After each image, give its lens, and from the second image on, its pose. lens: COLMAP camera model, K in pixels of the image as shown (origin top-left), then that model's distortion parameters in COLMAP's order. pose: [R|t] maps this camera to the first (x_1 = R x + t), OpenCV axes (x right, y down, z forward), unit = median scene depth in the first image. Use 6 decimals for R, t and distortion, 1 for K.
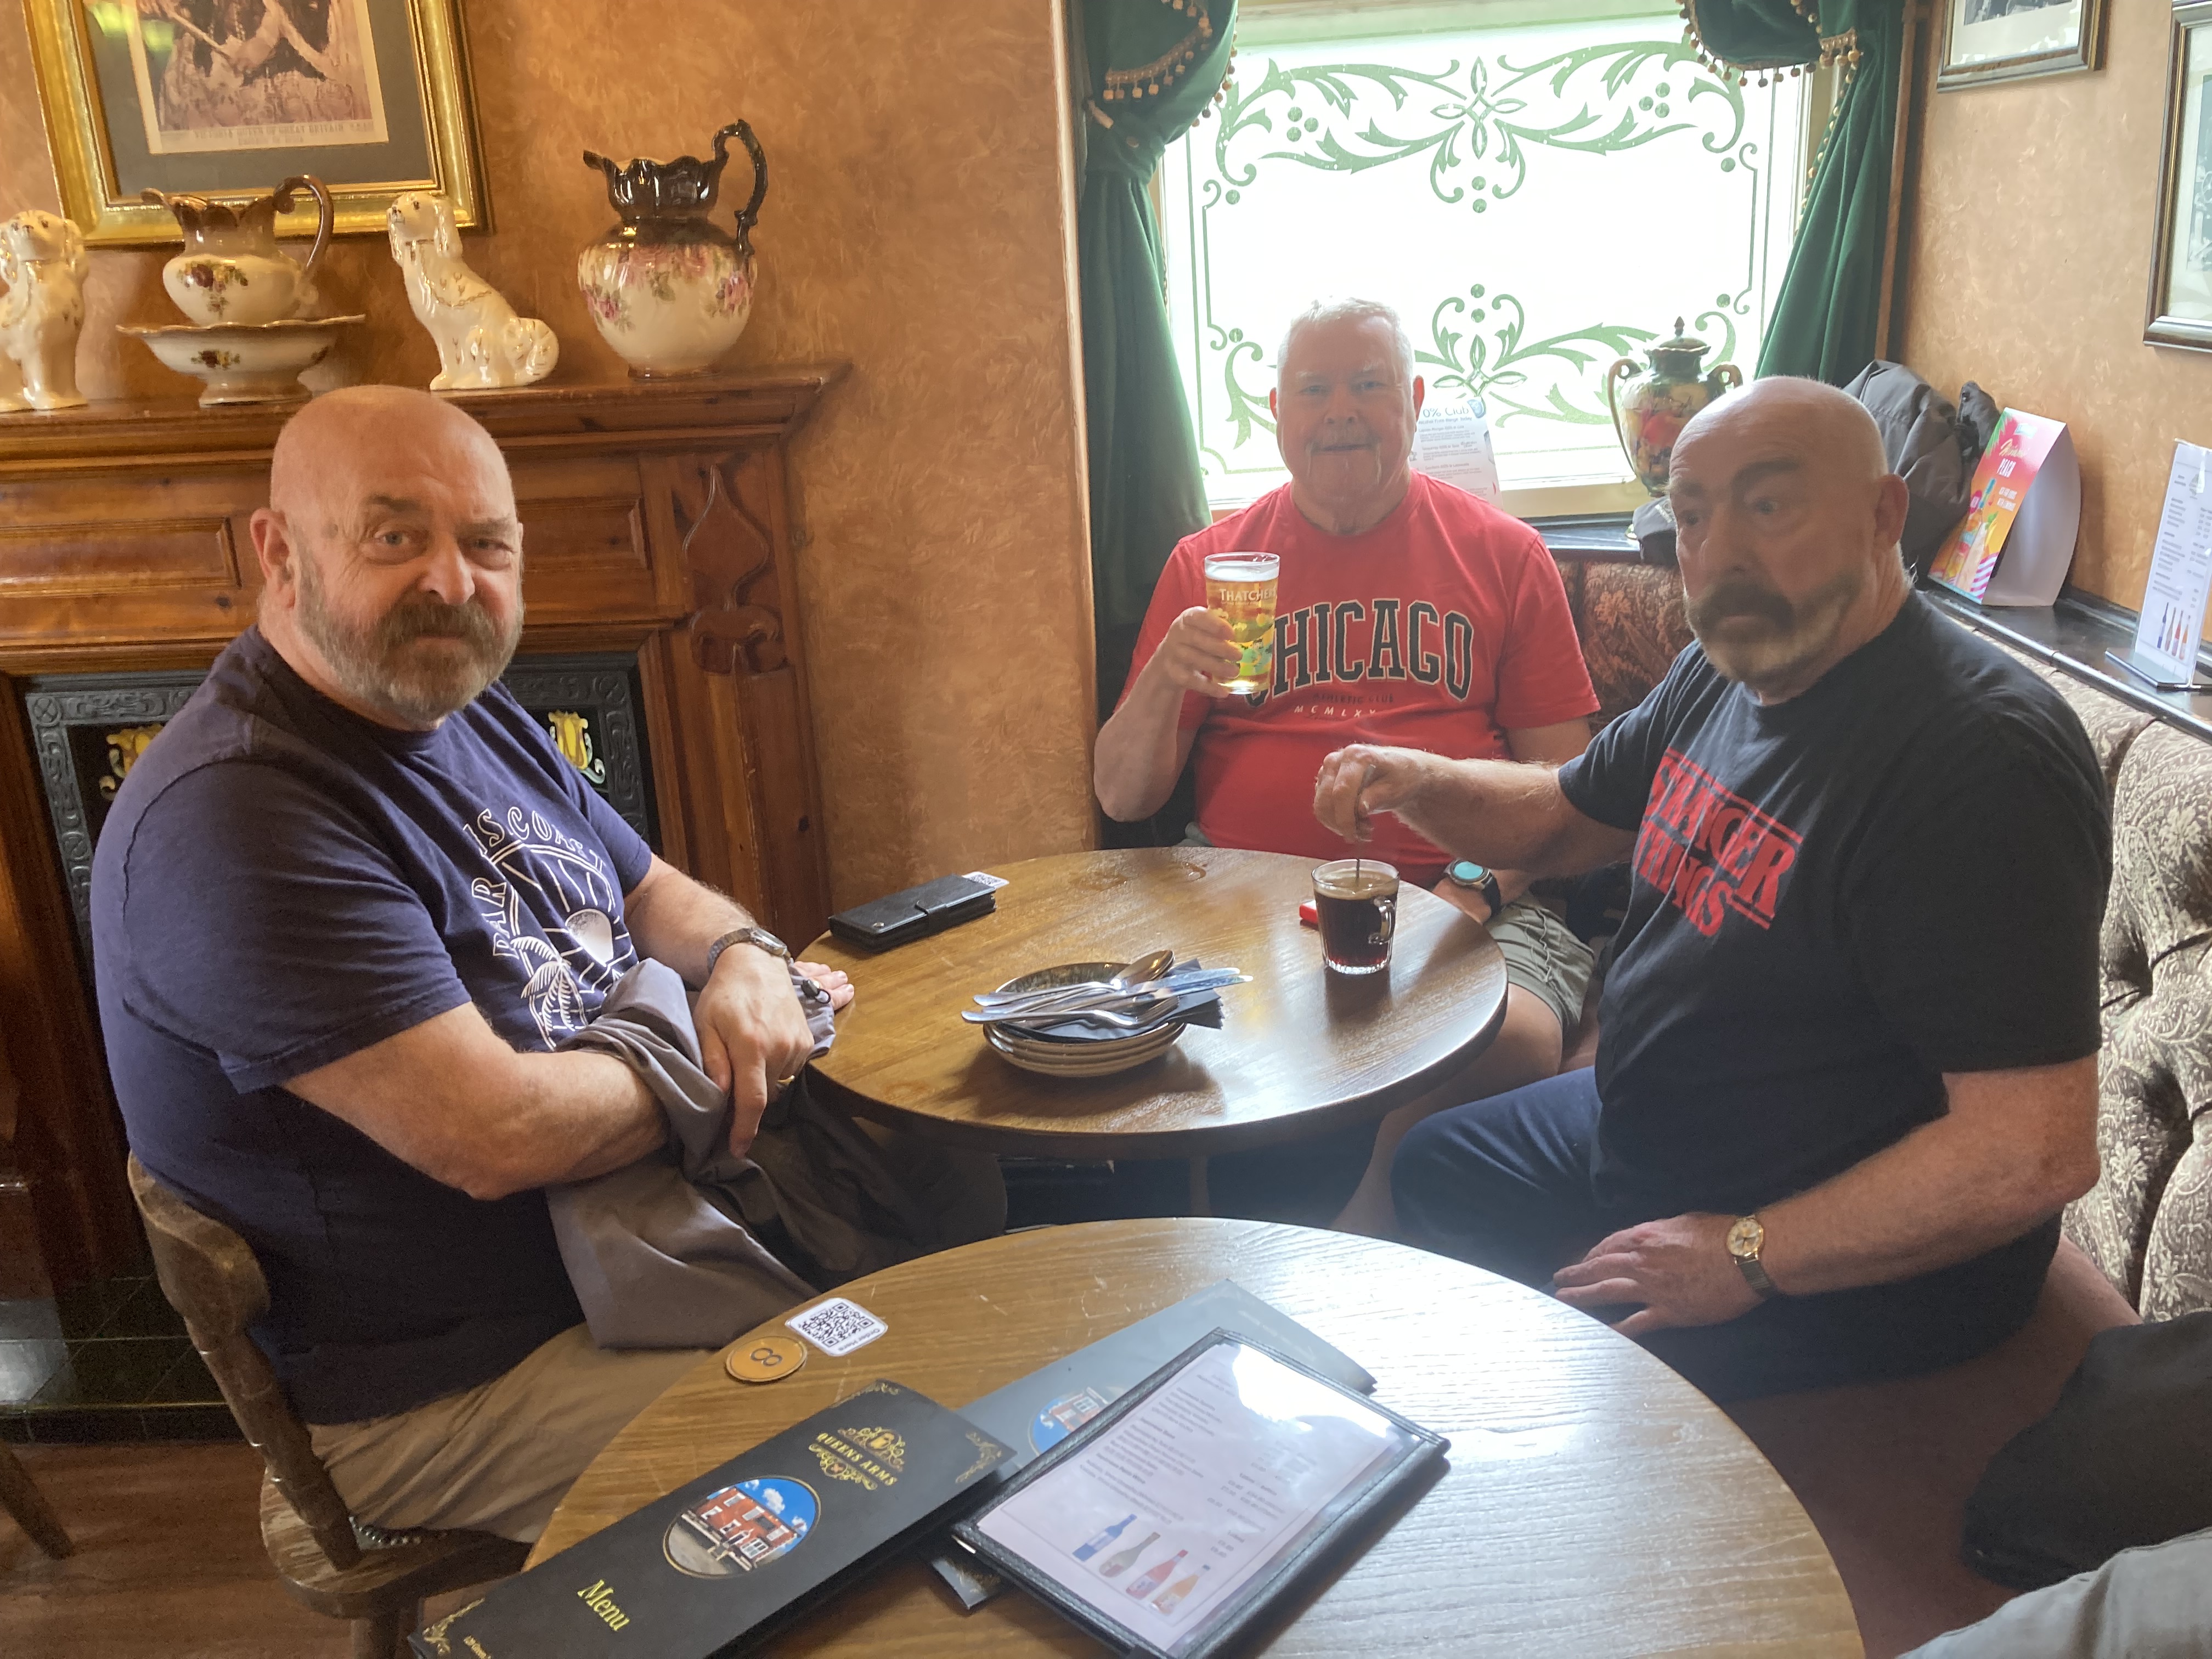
lens RADIAL K [[1796.3, 0, 1098.5], [0, 1796.3, 840.3], [0, 0, 1]] dist [-0.007627, 0.017562]
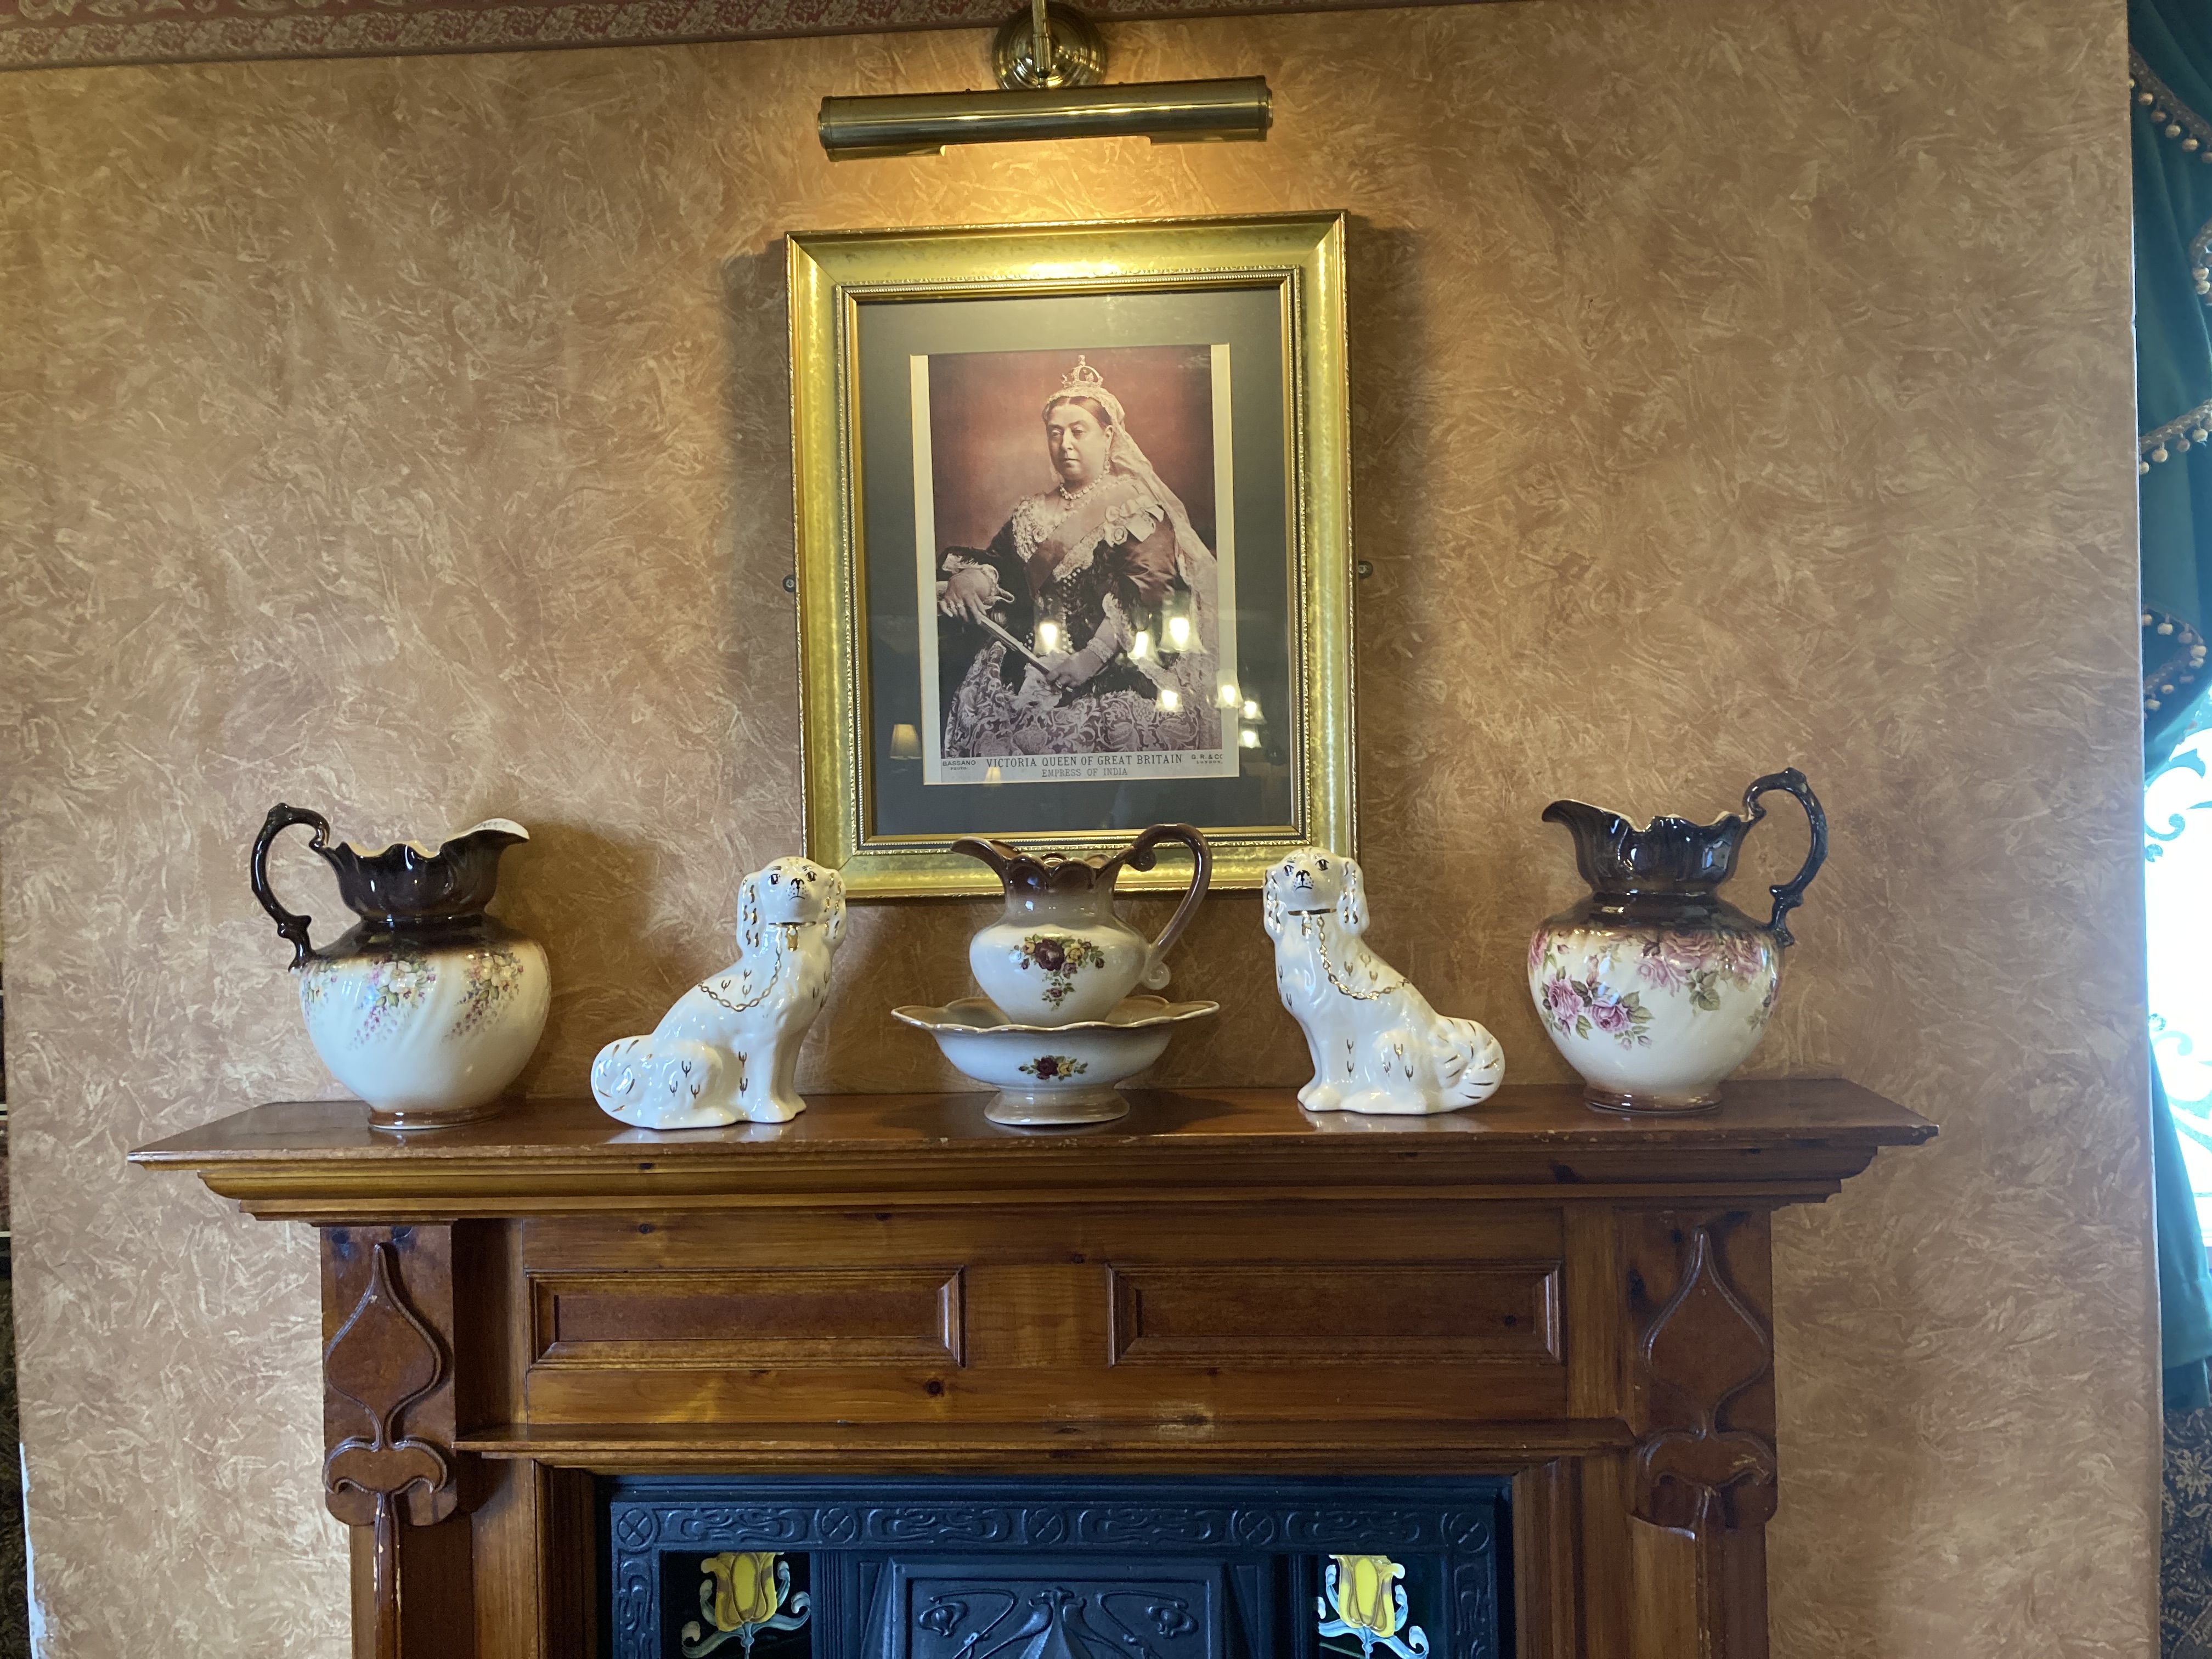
lens RADIAL K [[1796.3, 0, 1118.1], [0, 1796.3, 815.1], [0, 0, 1]] dist [-0.007627, 0.017562]
pose [[0.999260, 0.024619, -0.029554, -0.422929], [-0.032561, 0.950441, -0.309196, -0.137717], [0.020477, 0.309930, 0.950539, 0.282906]]
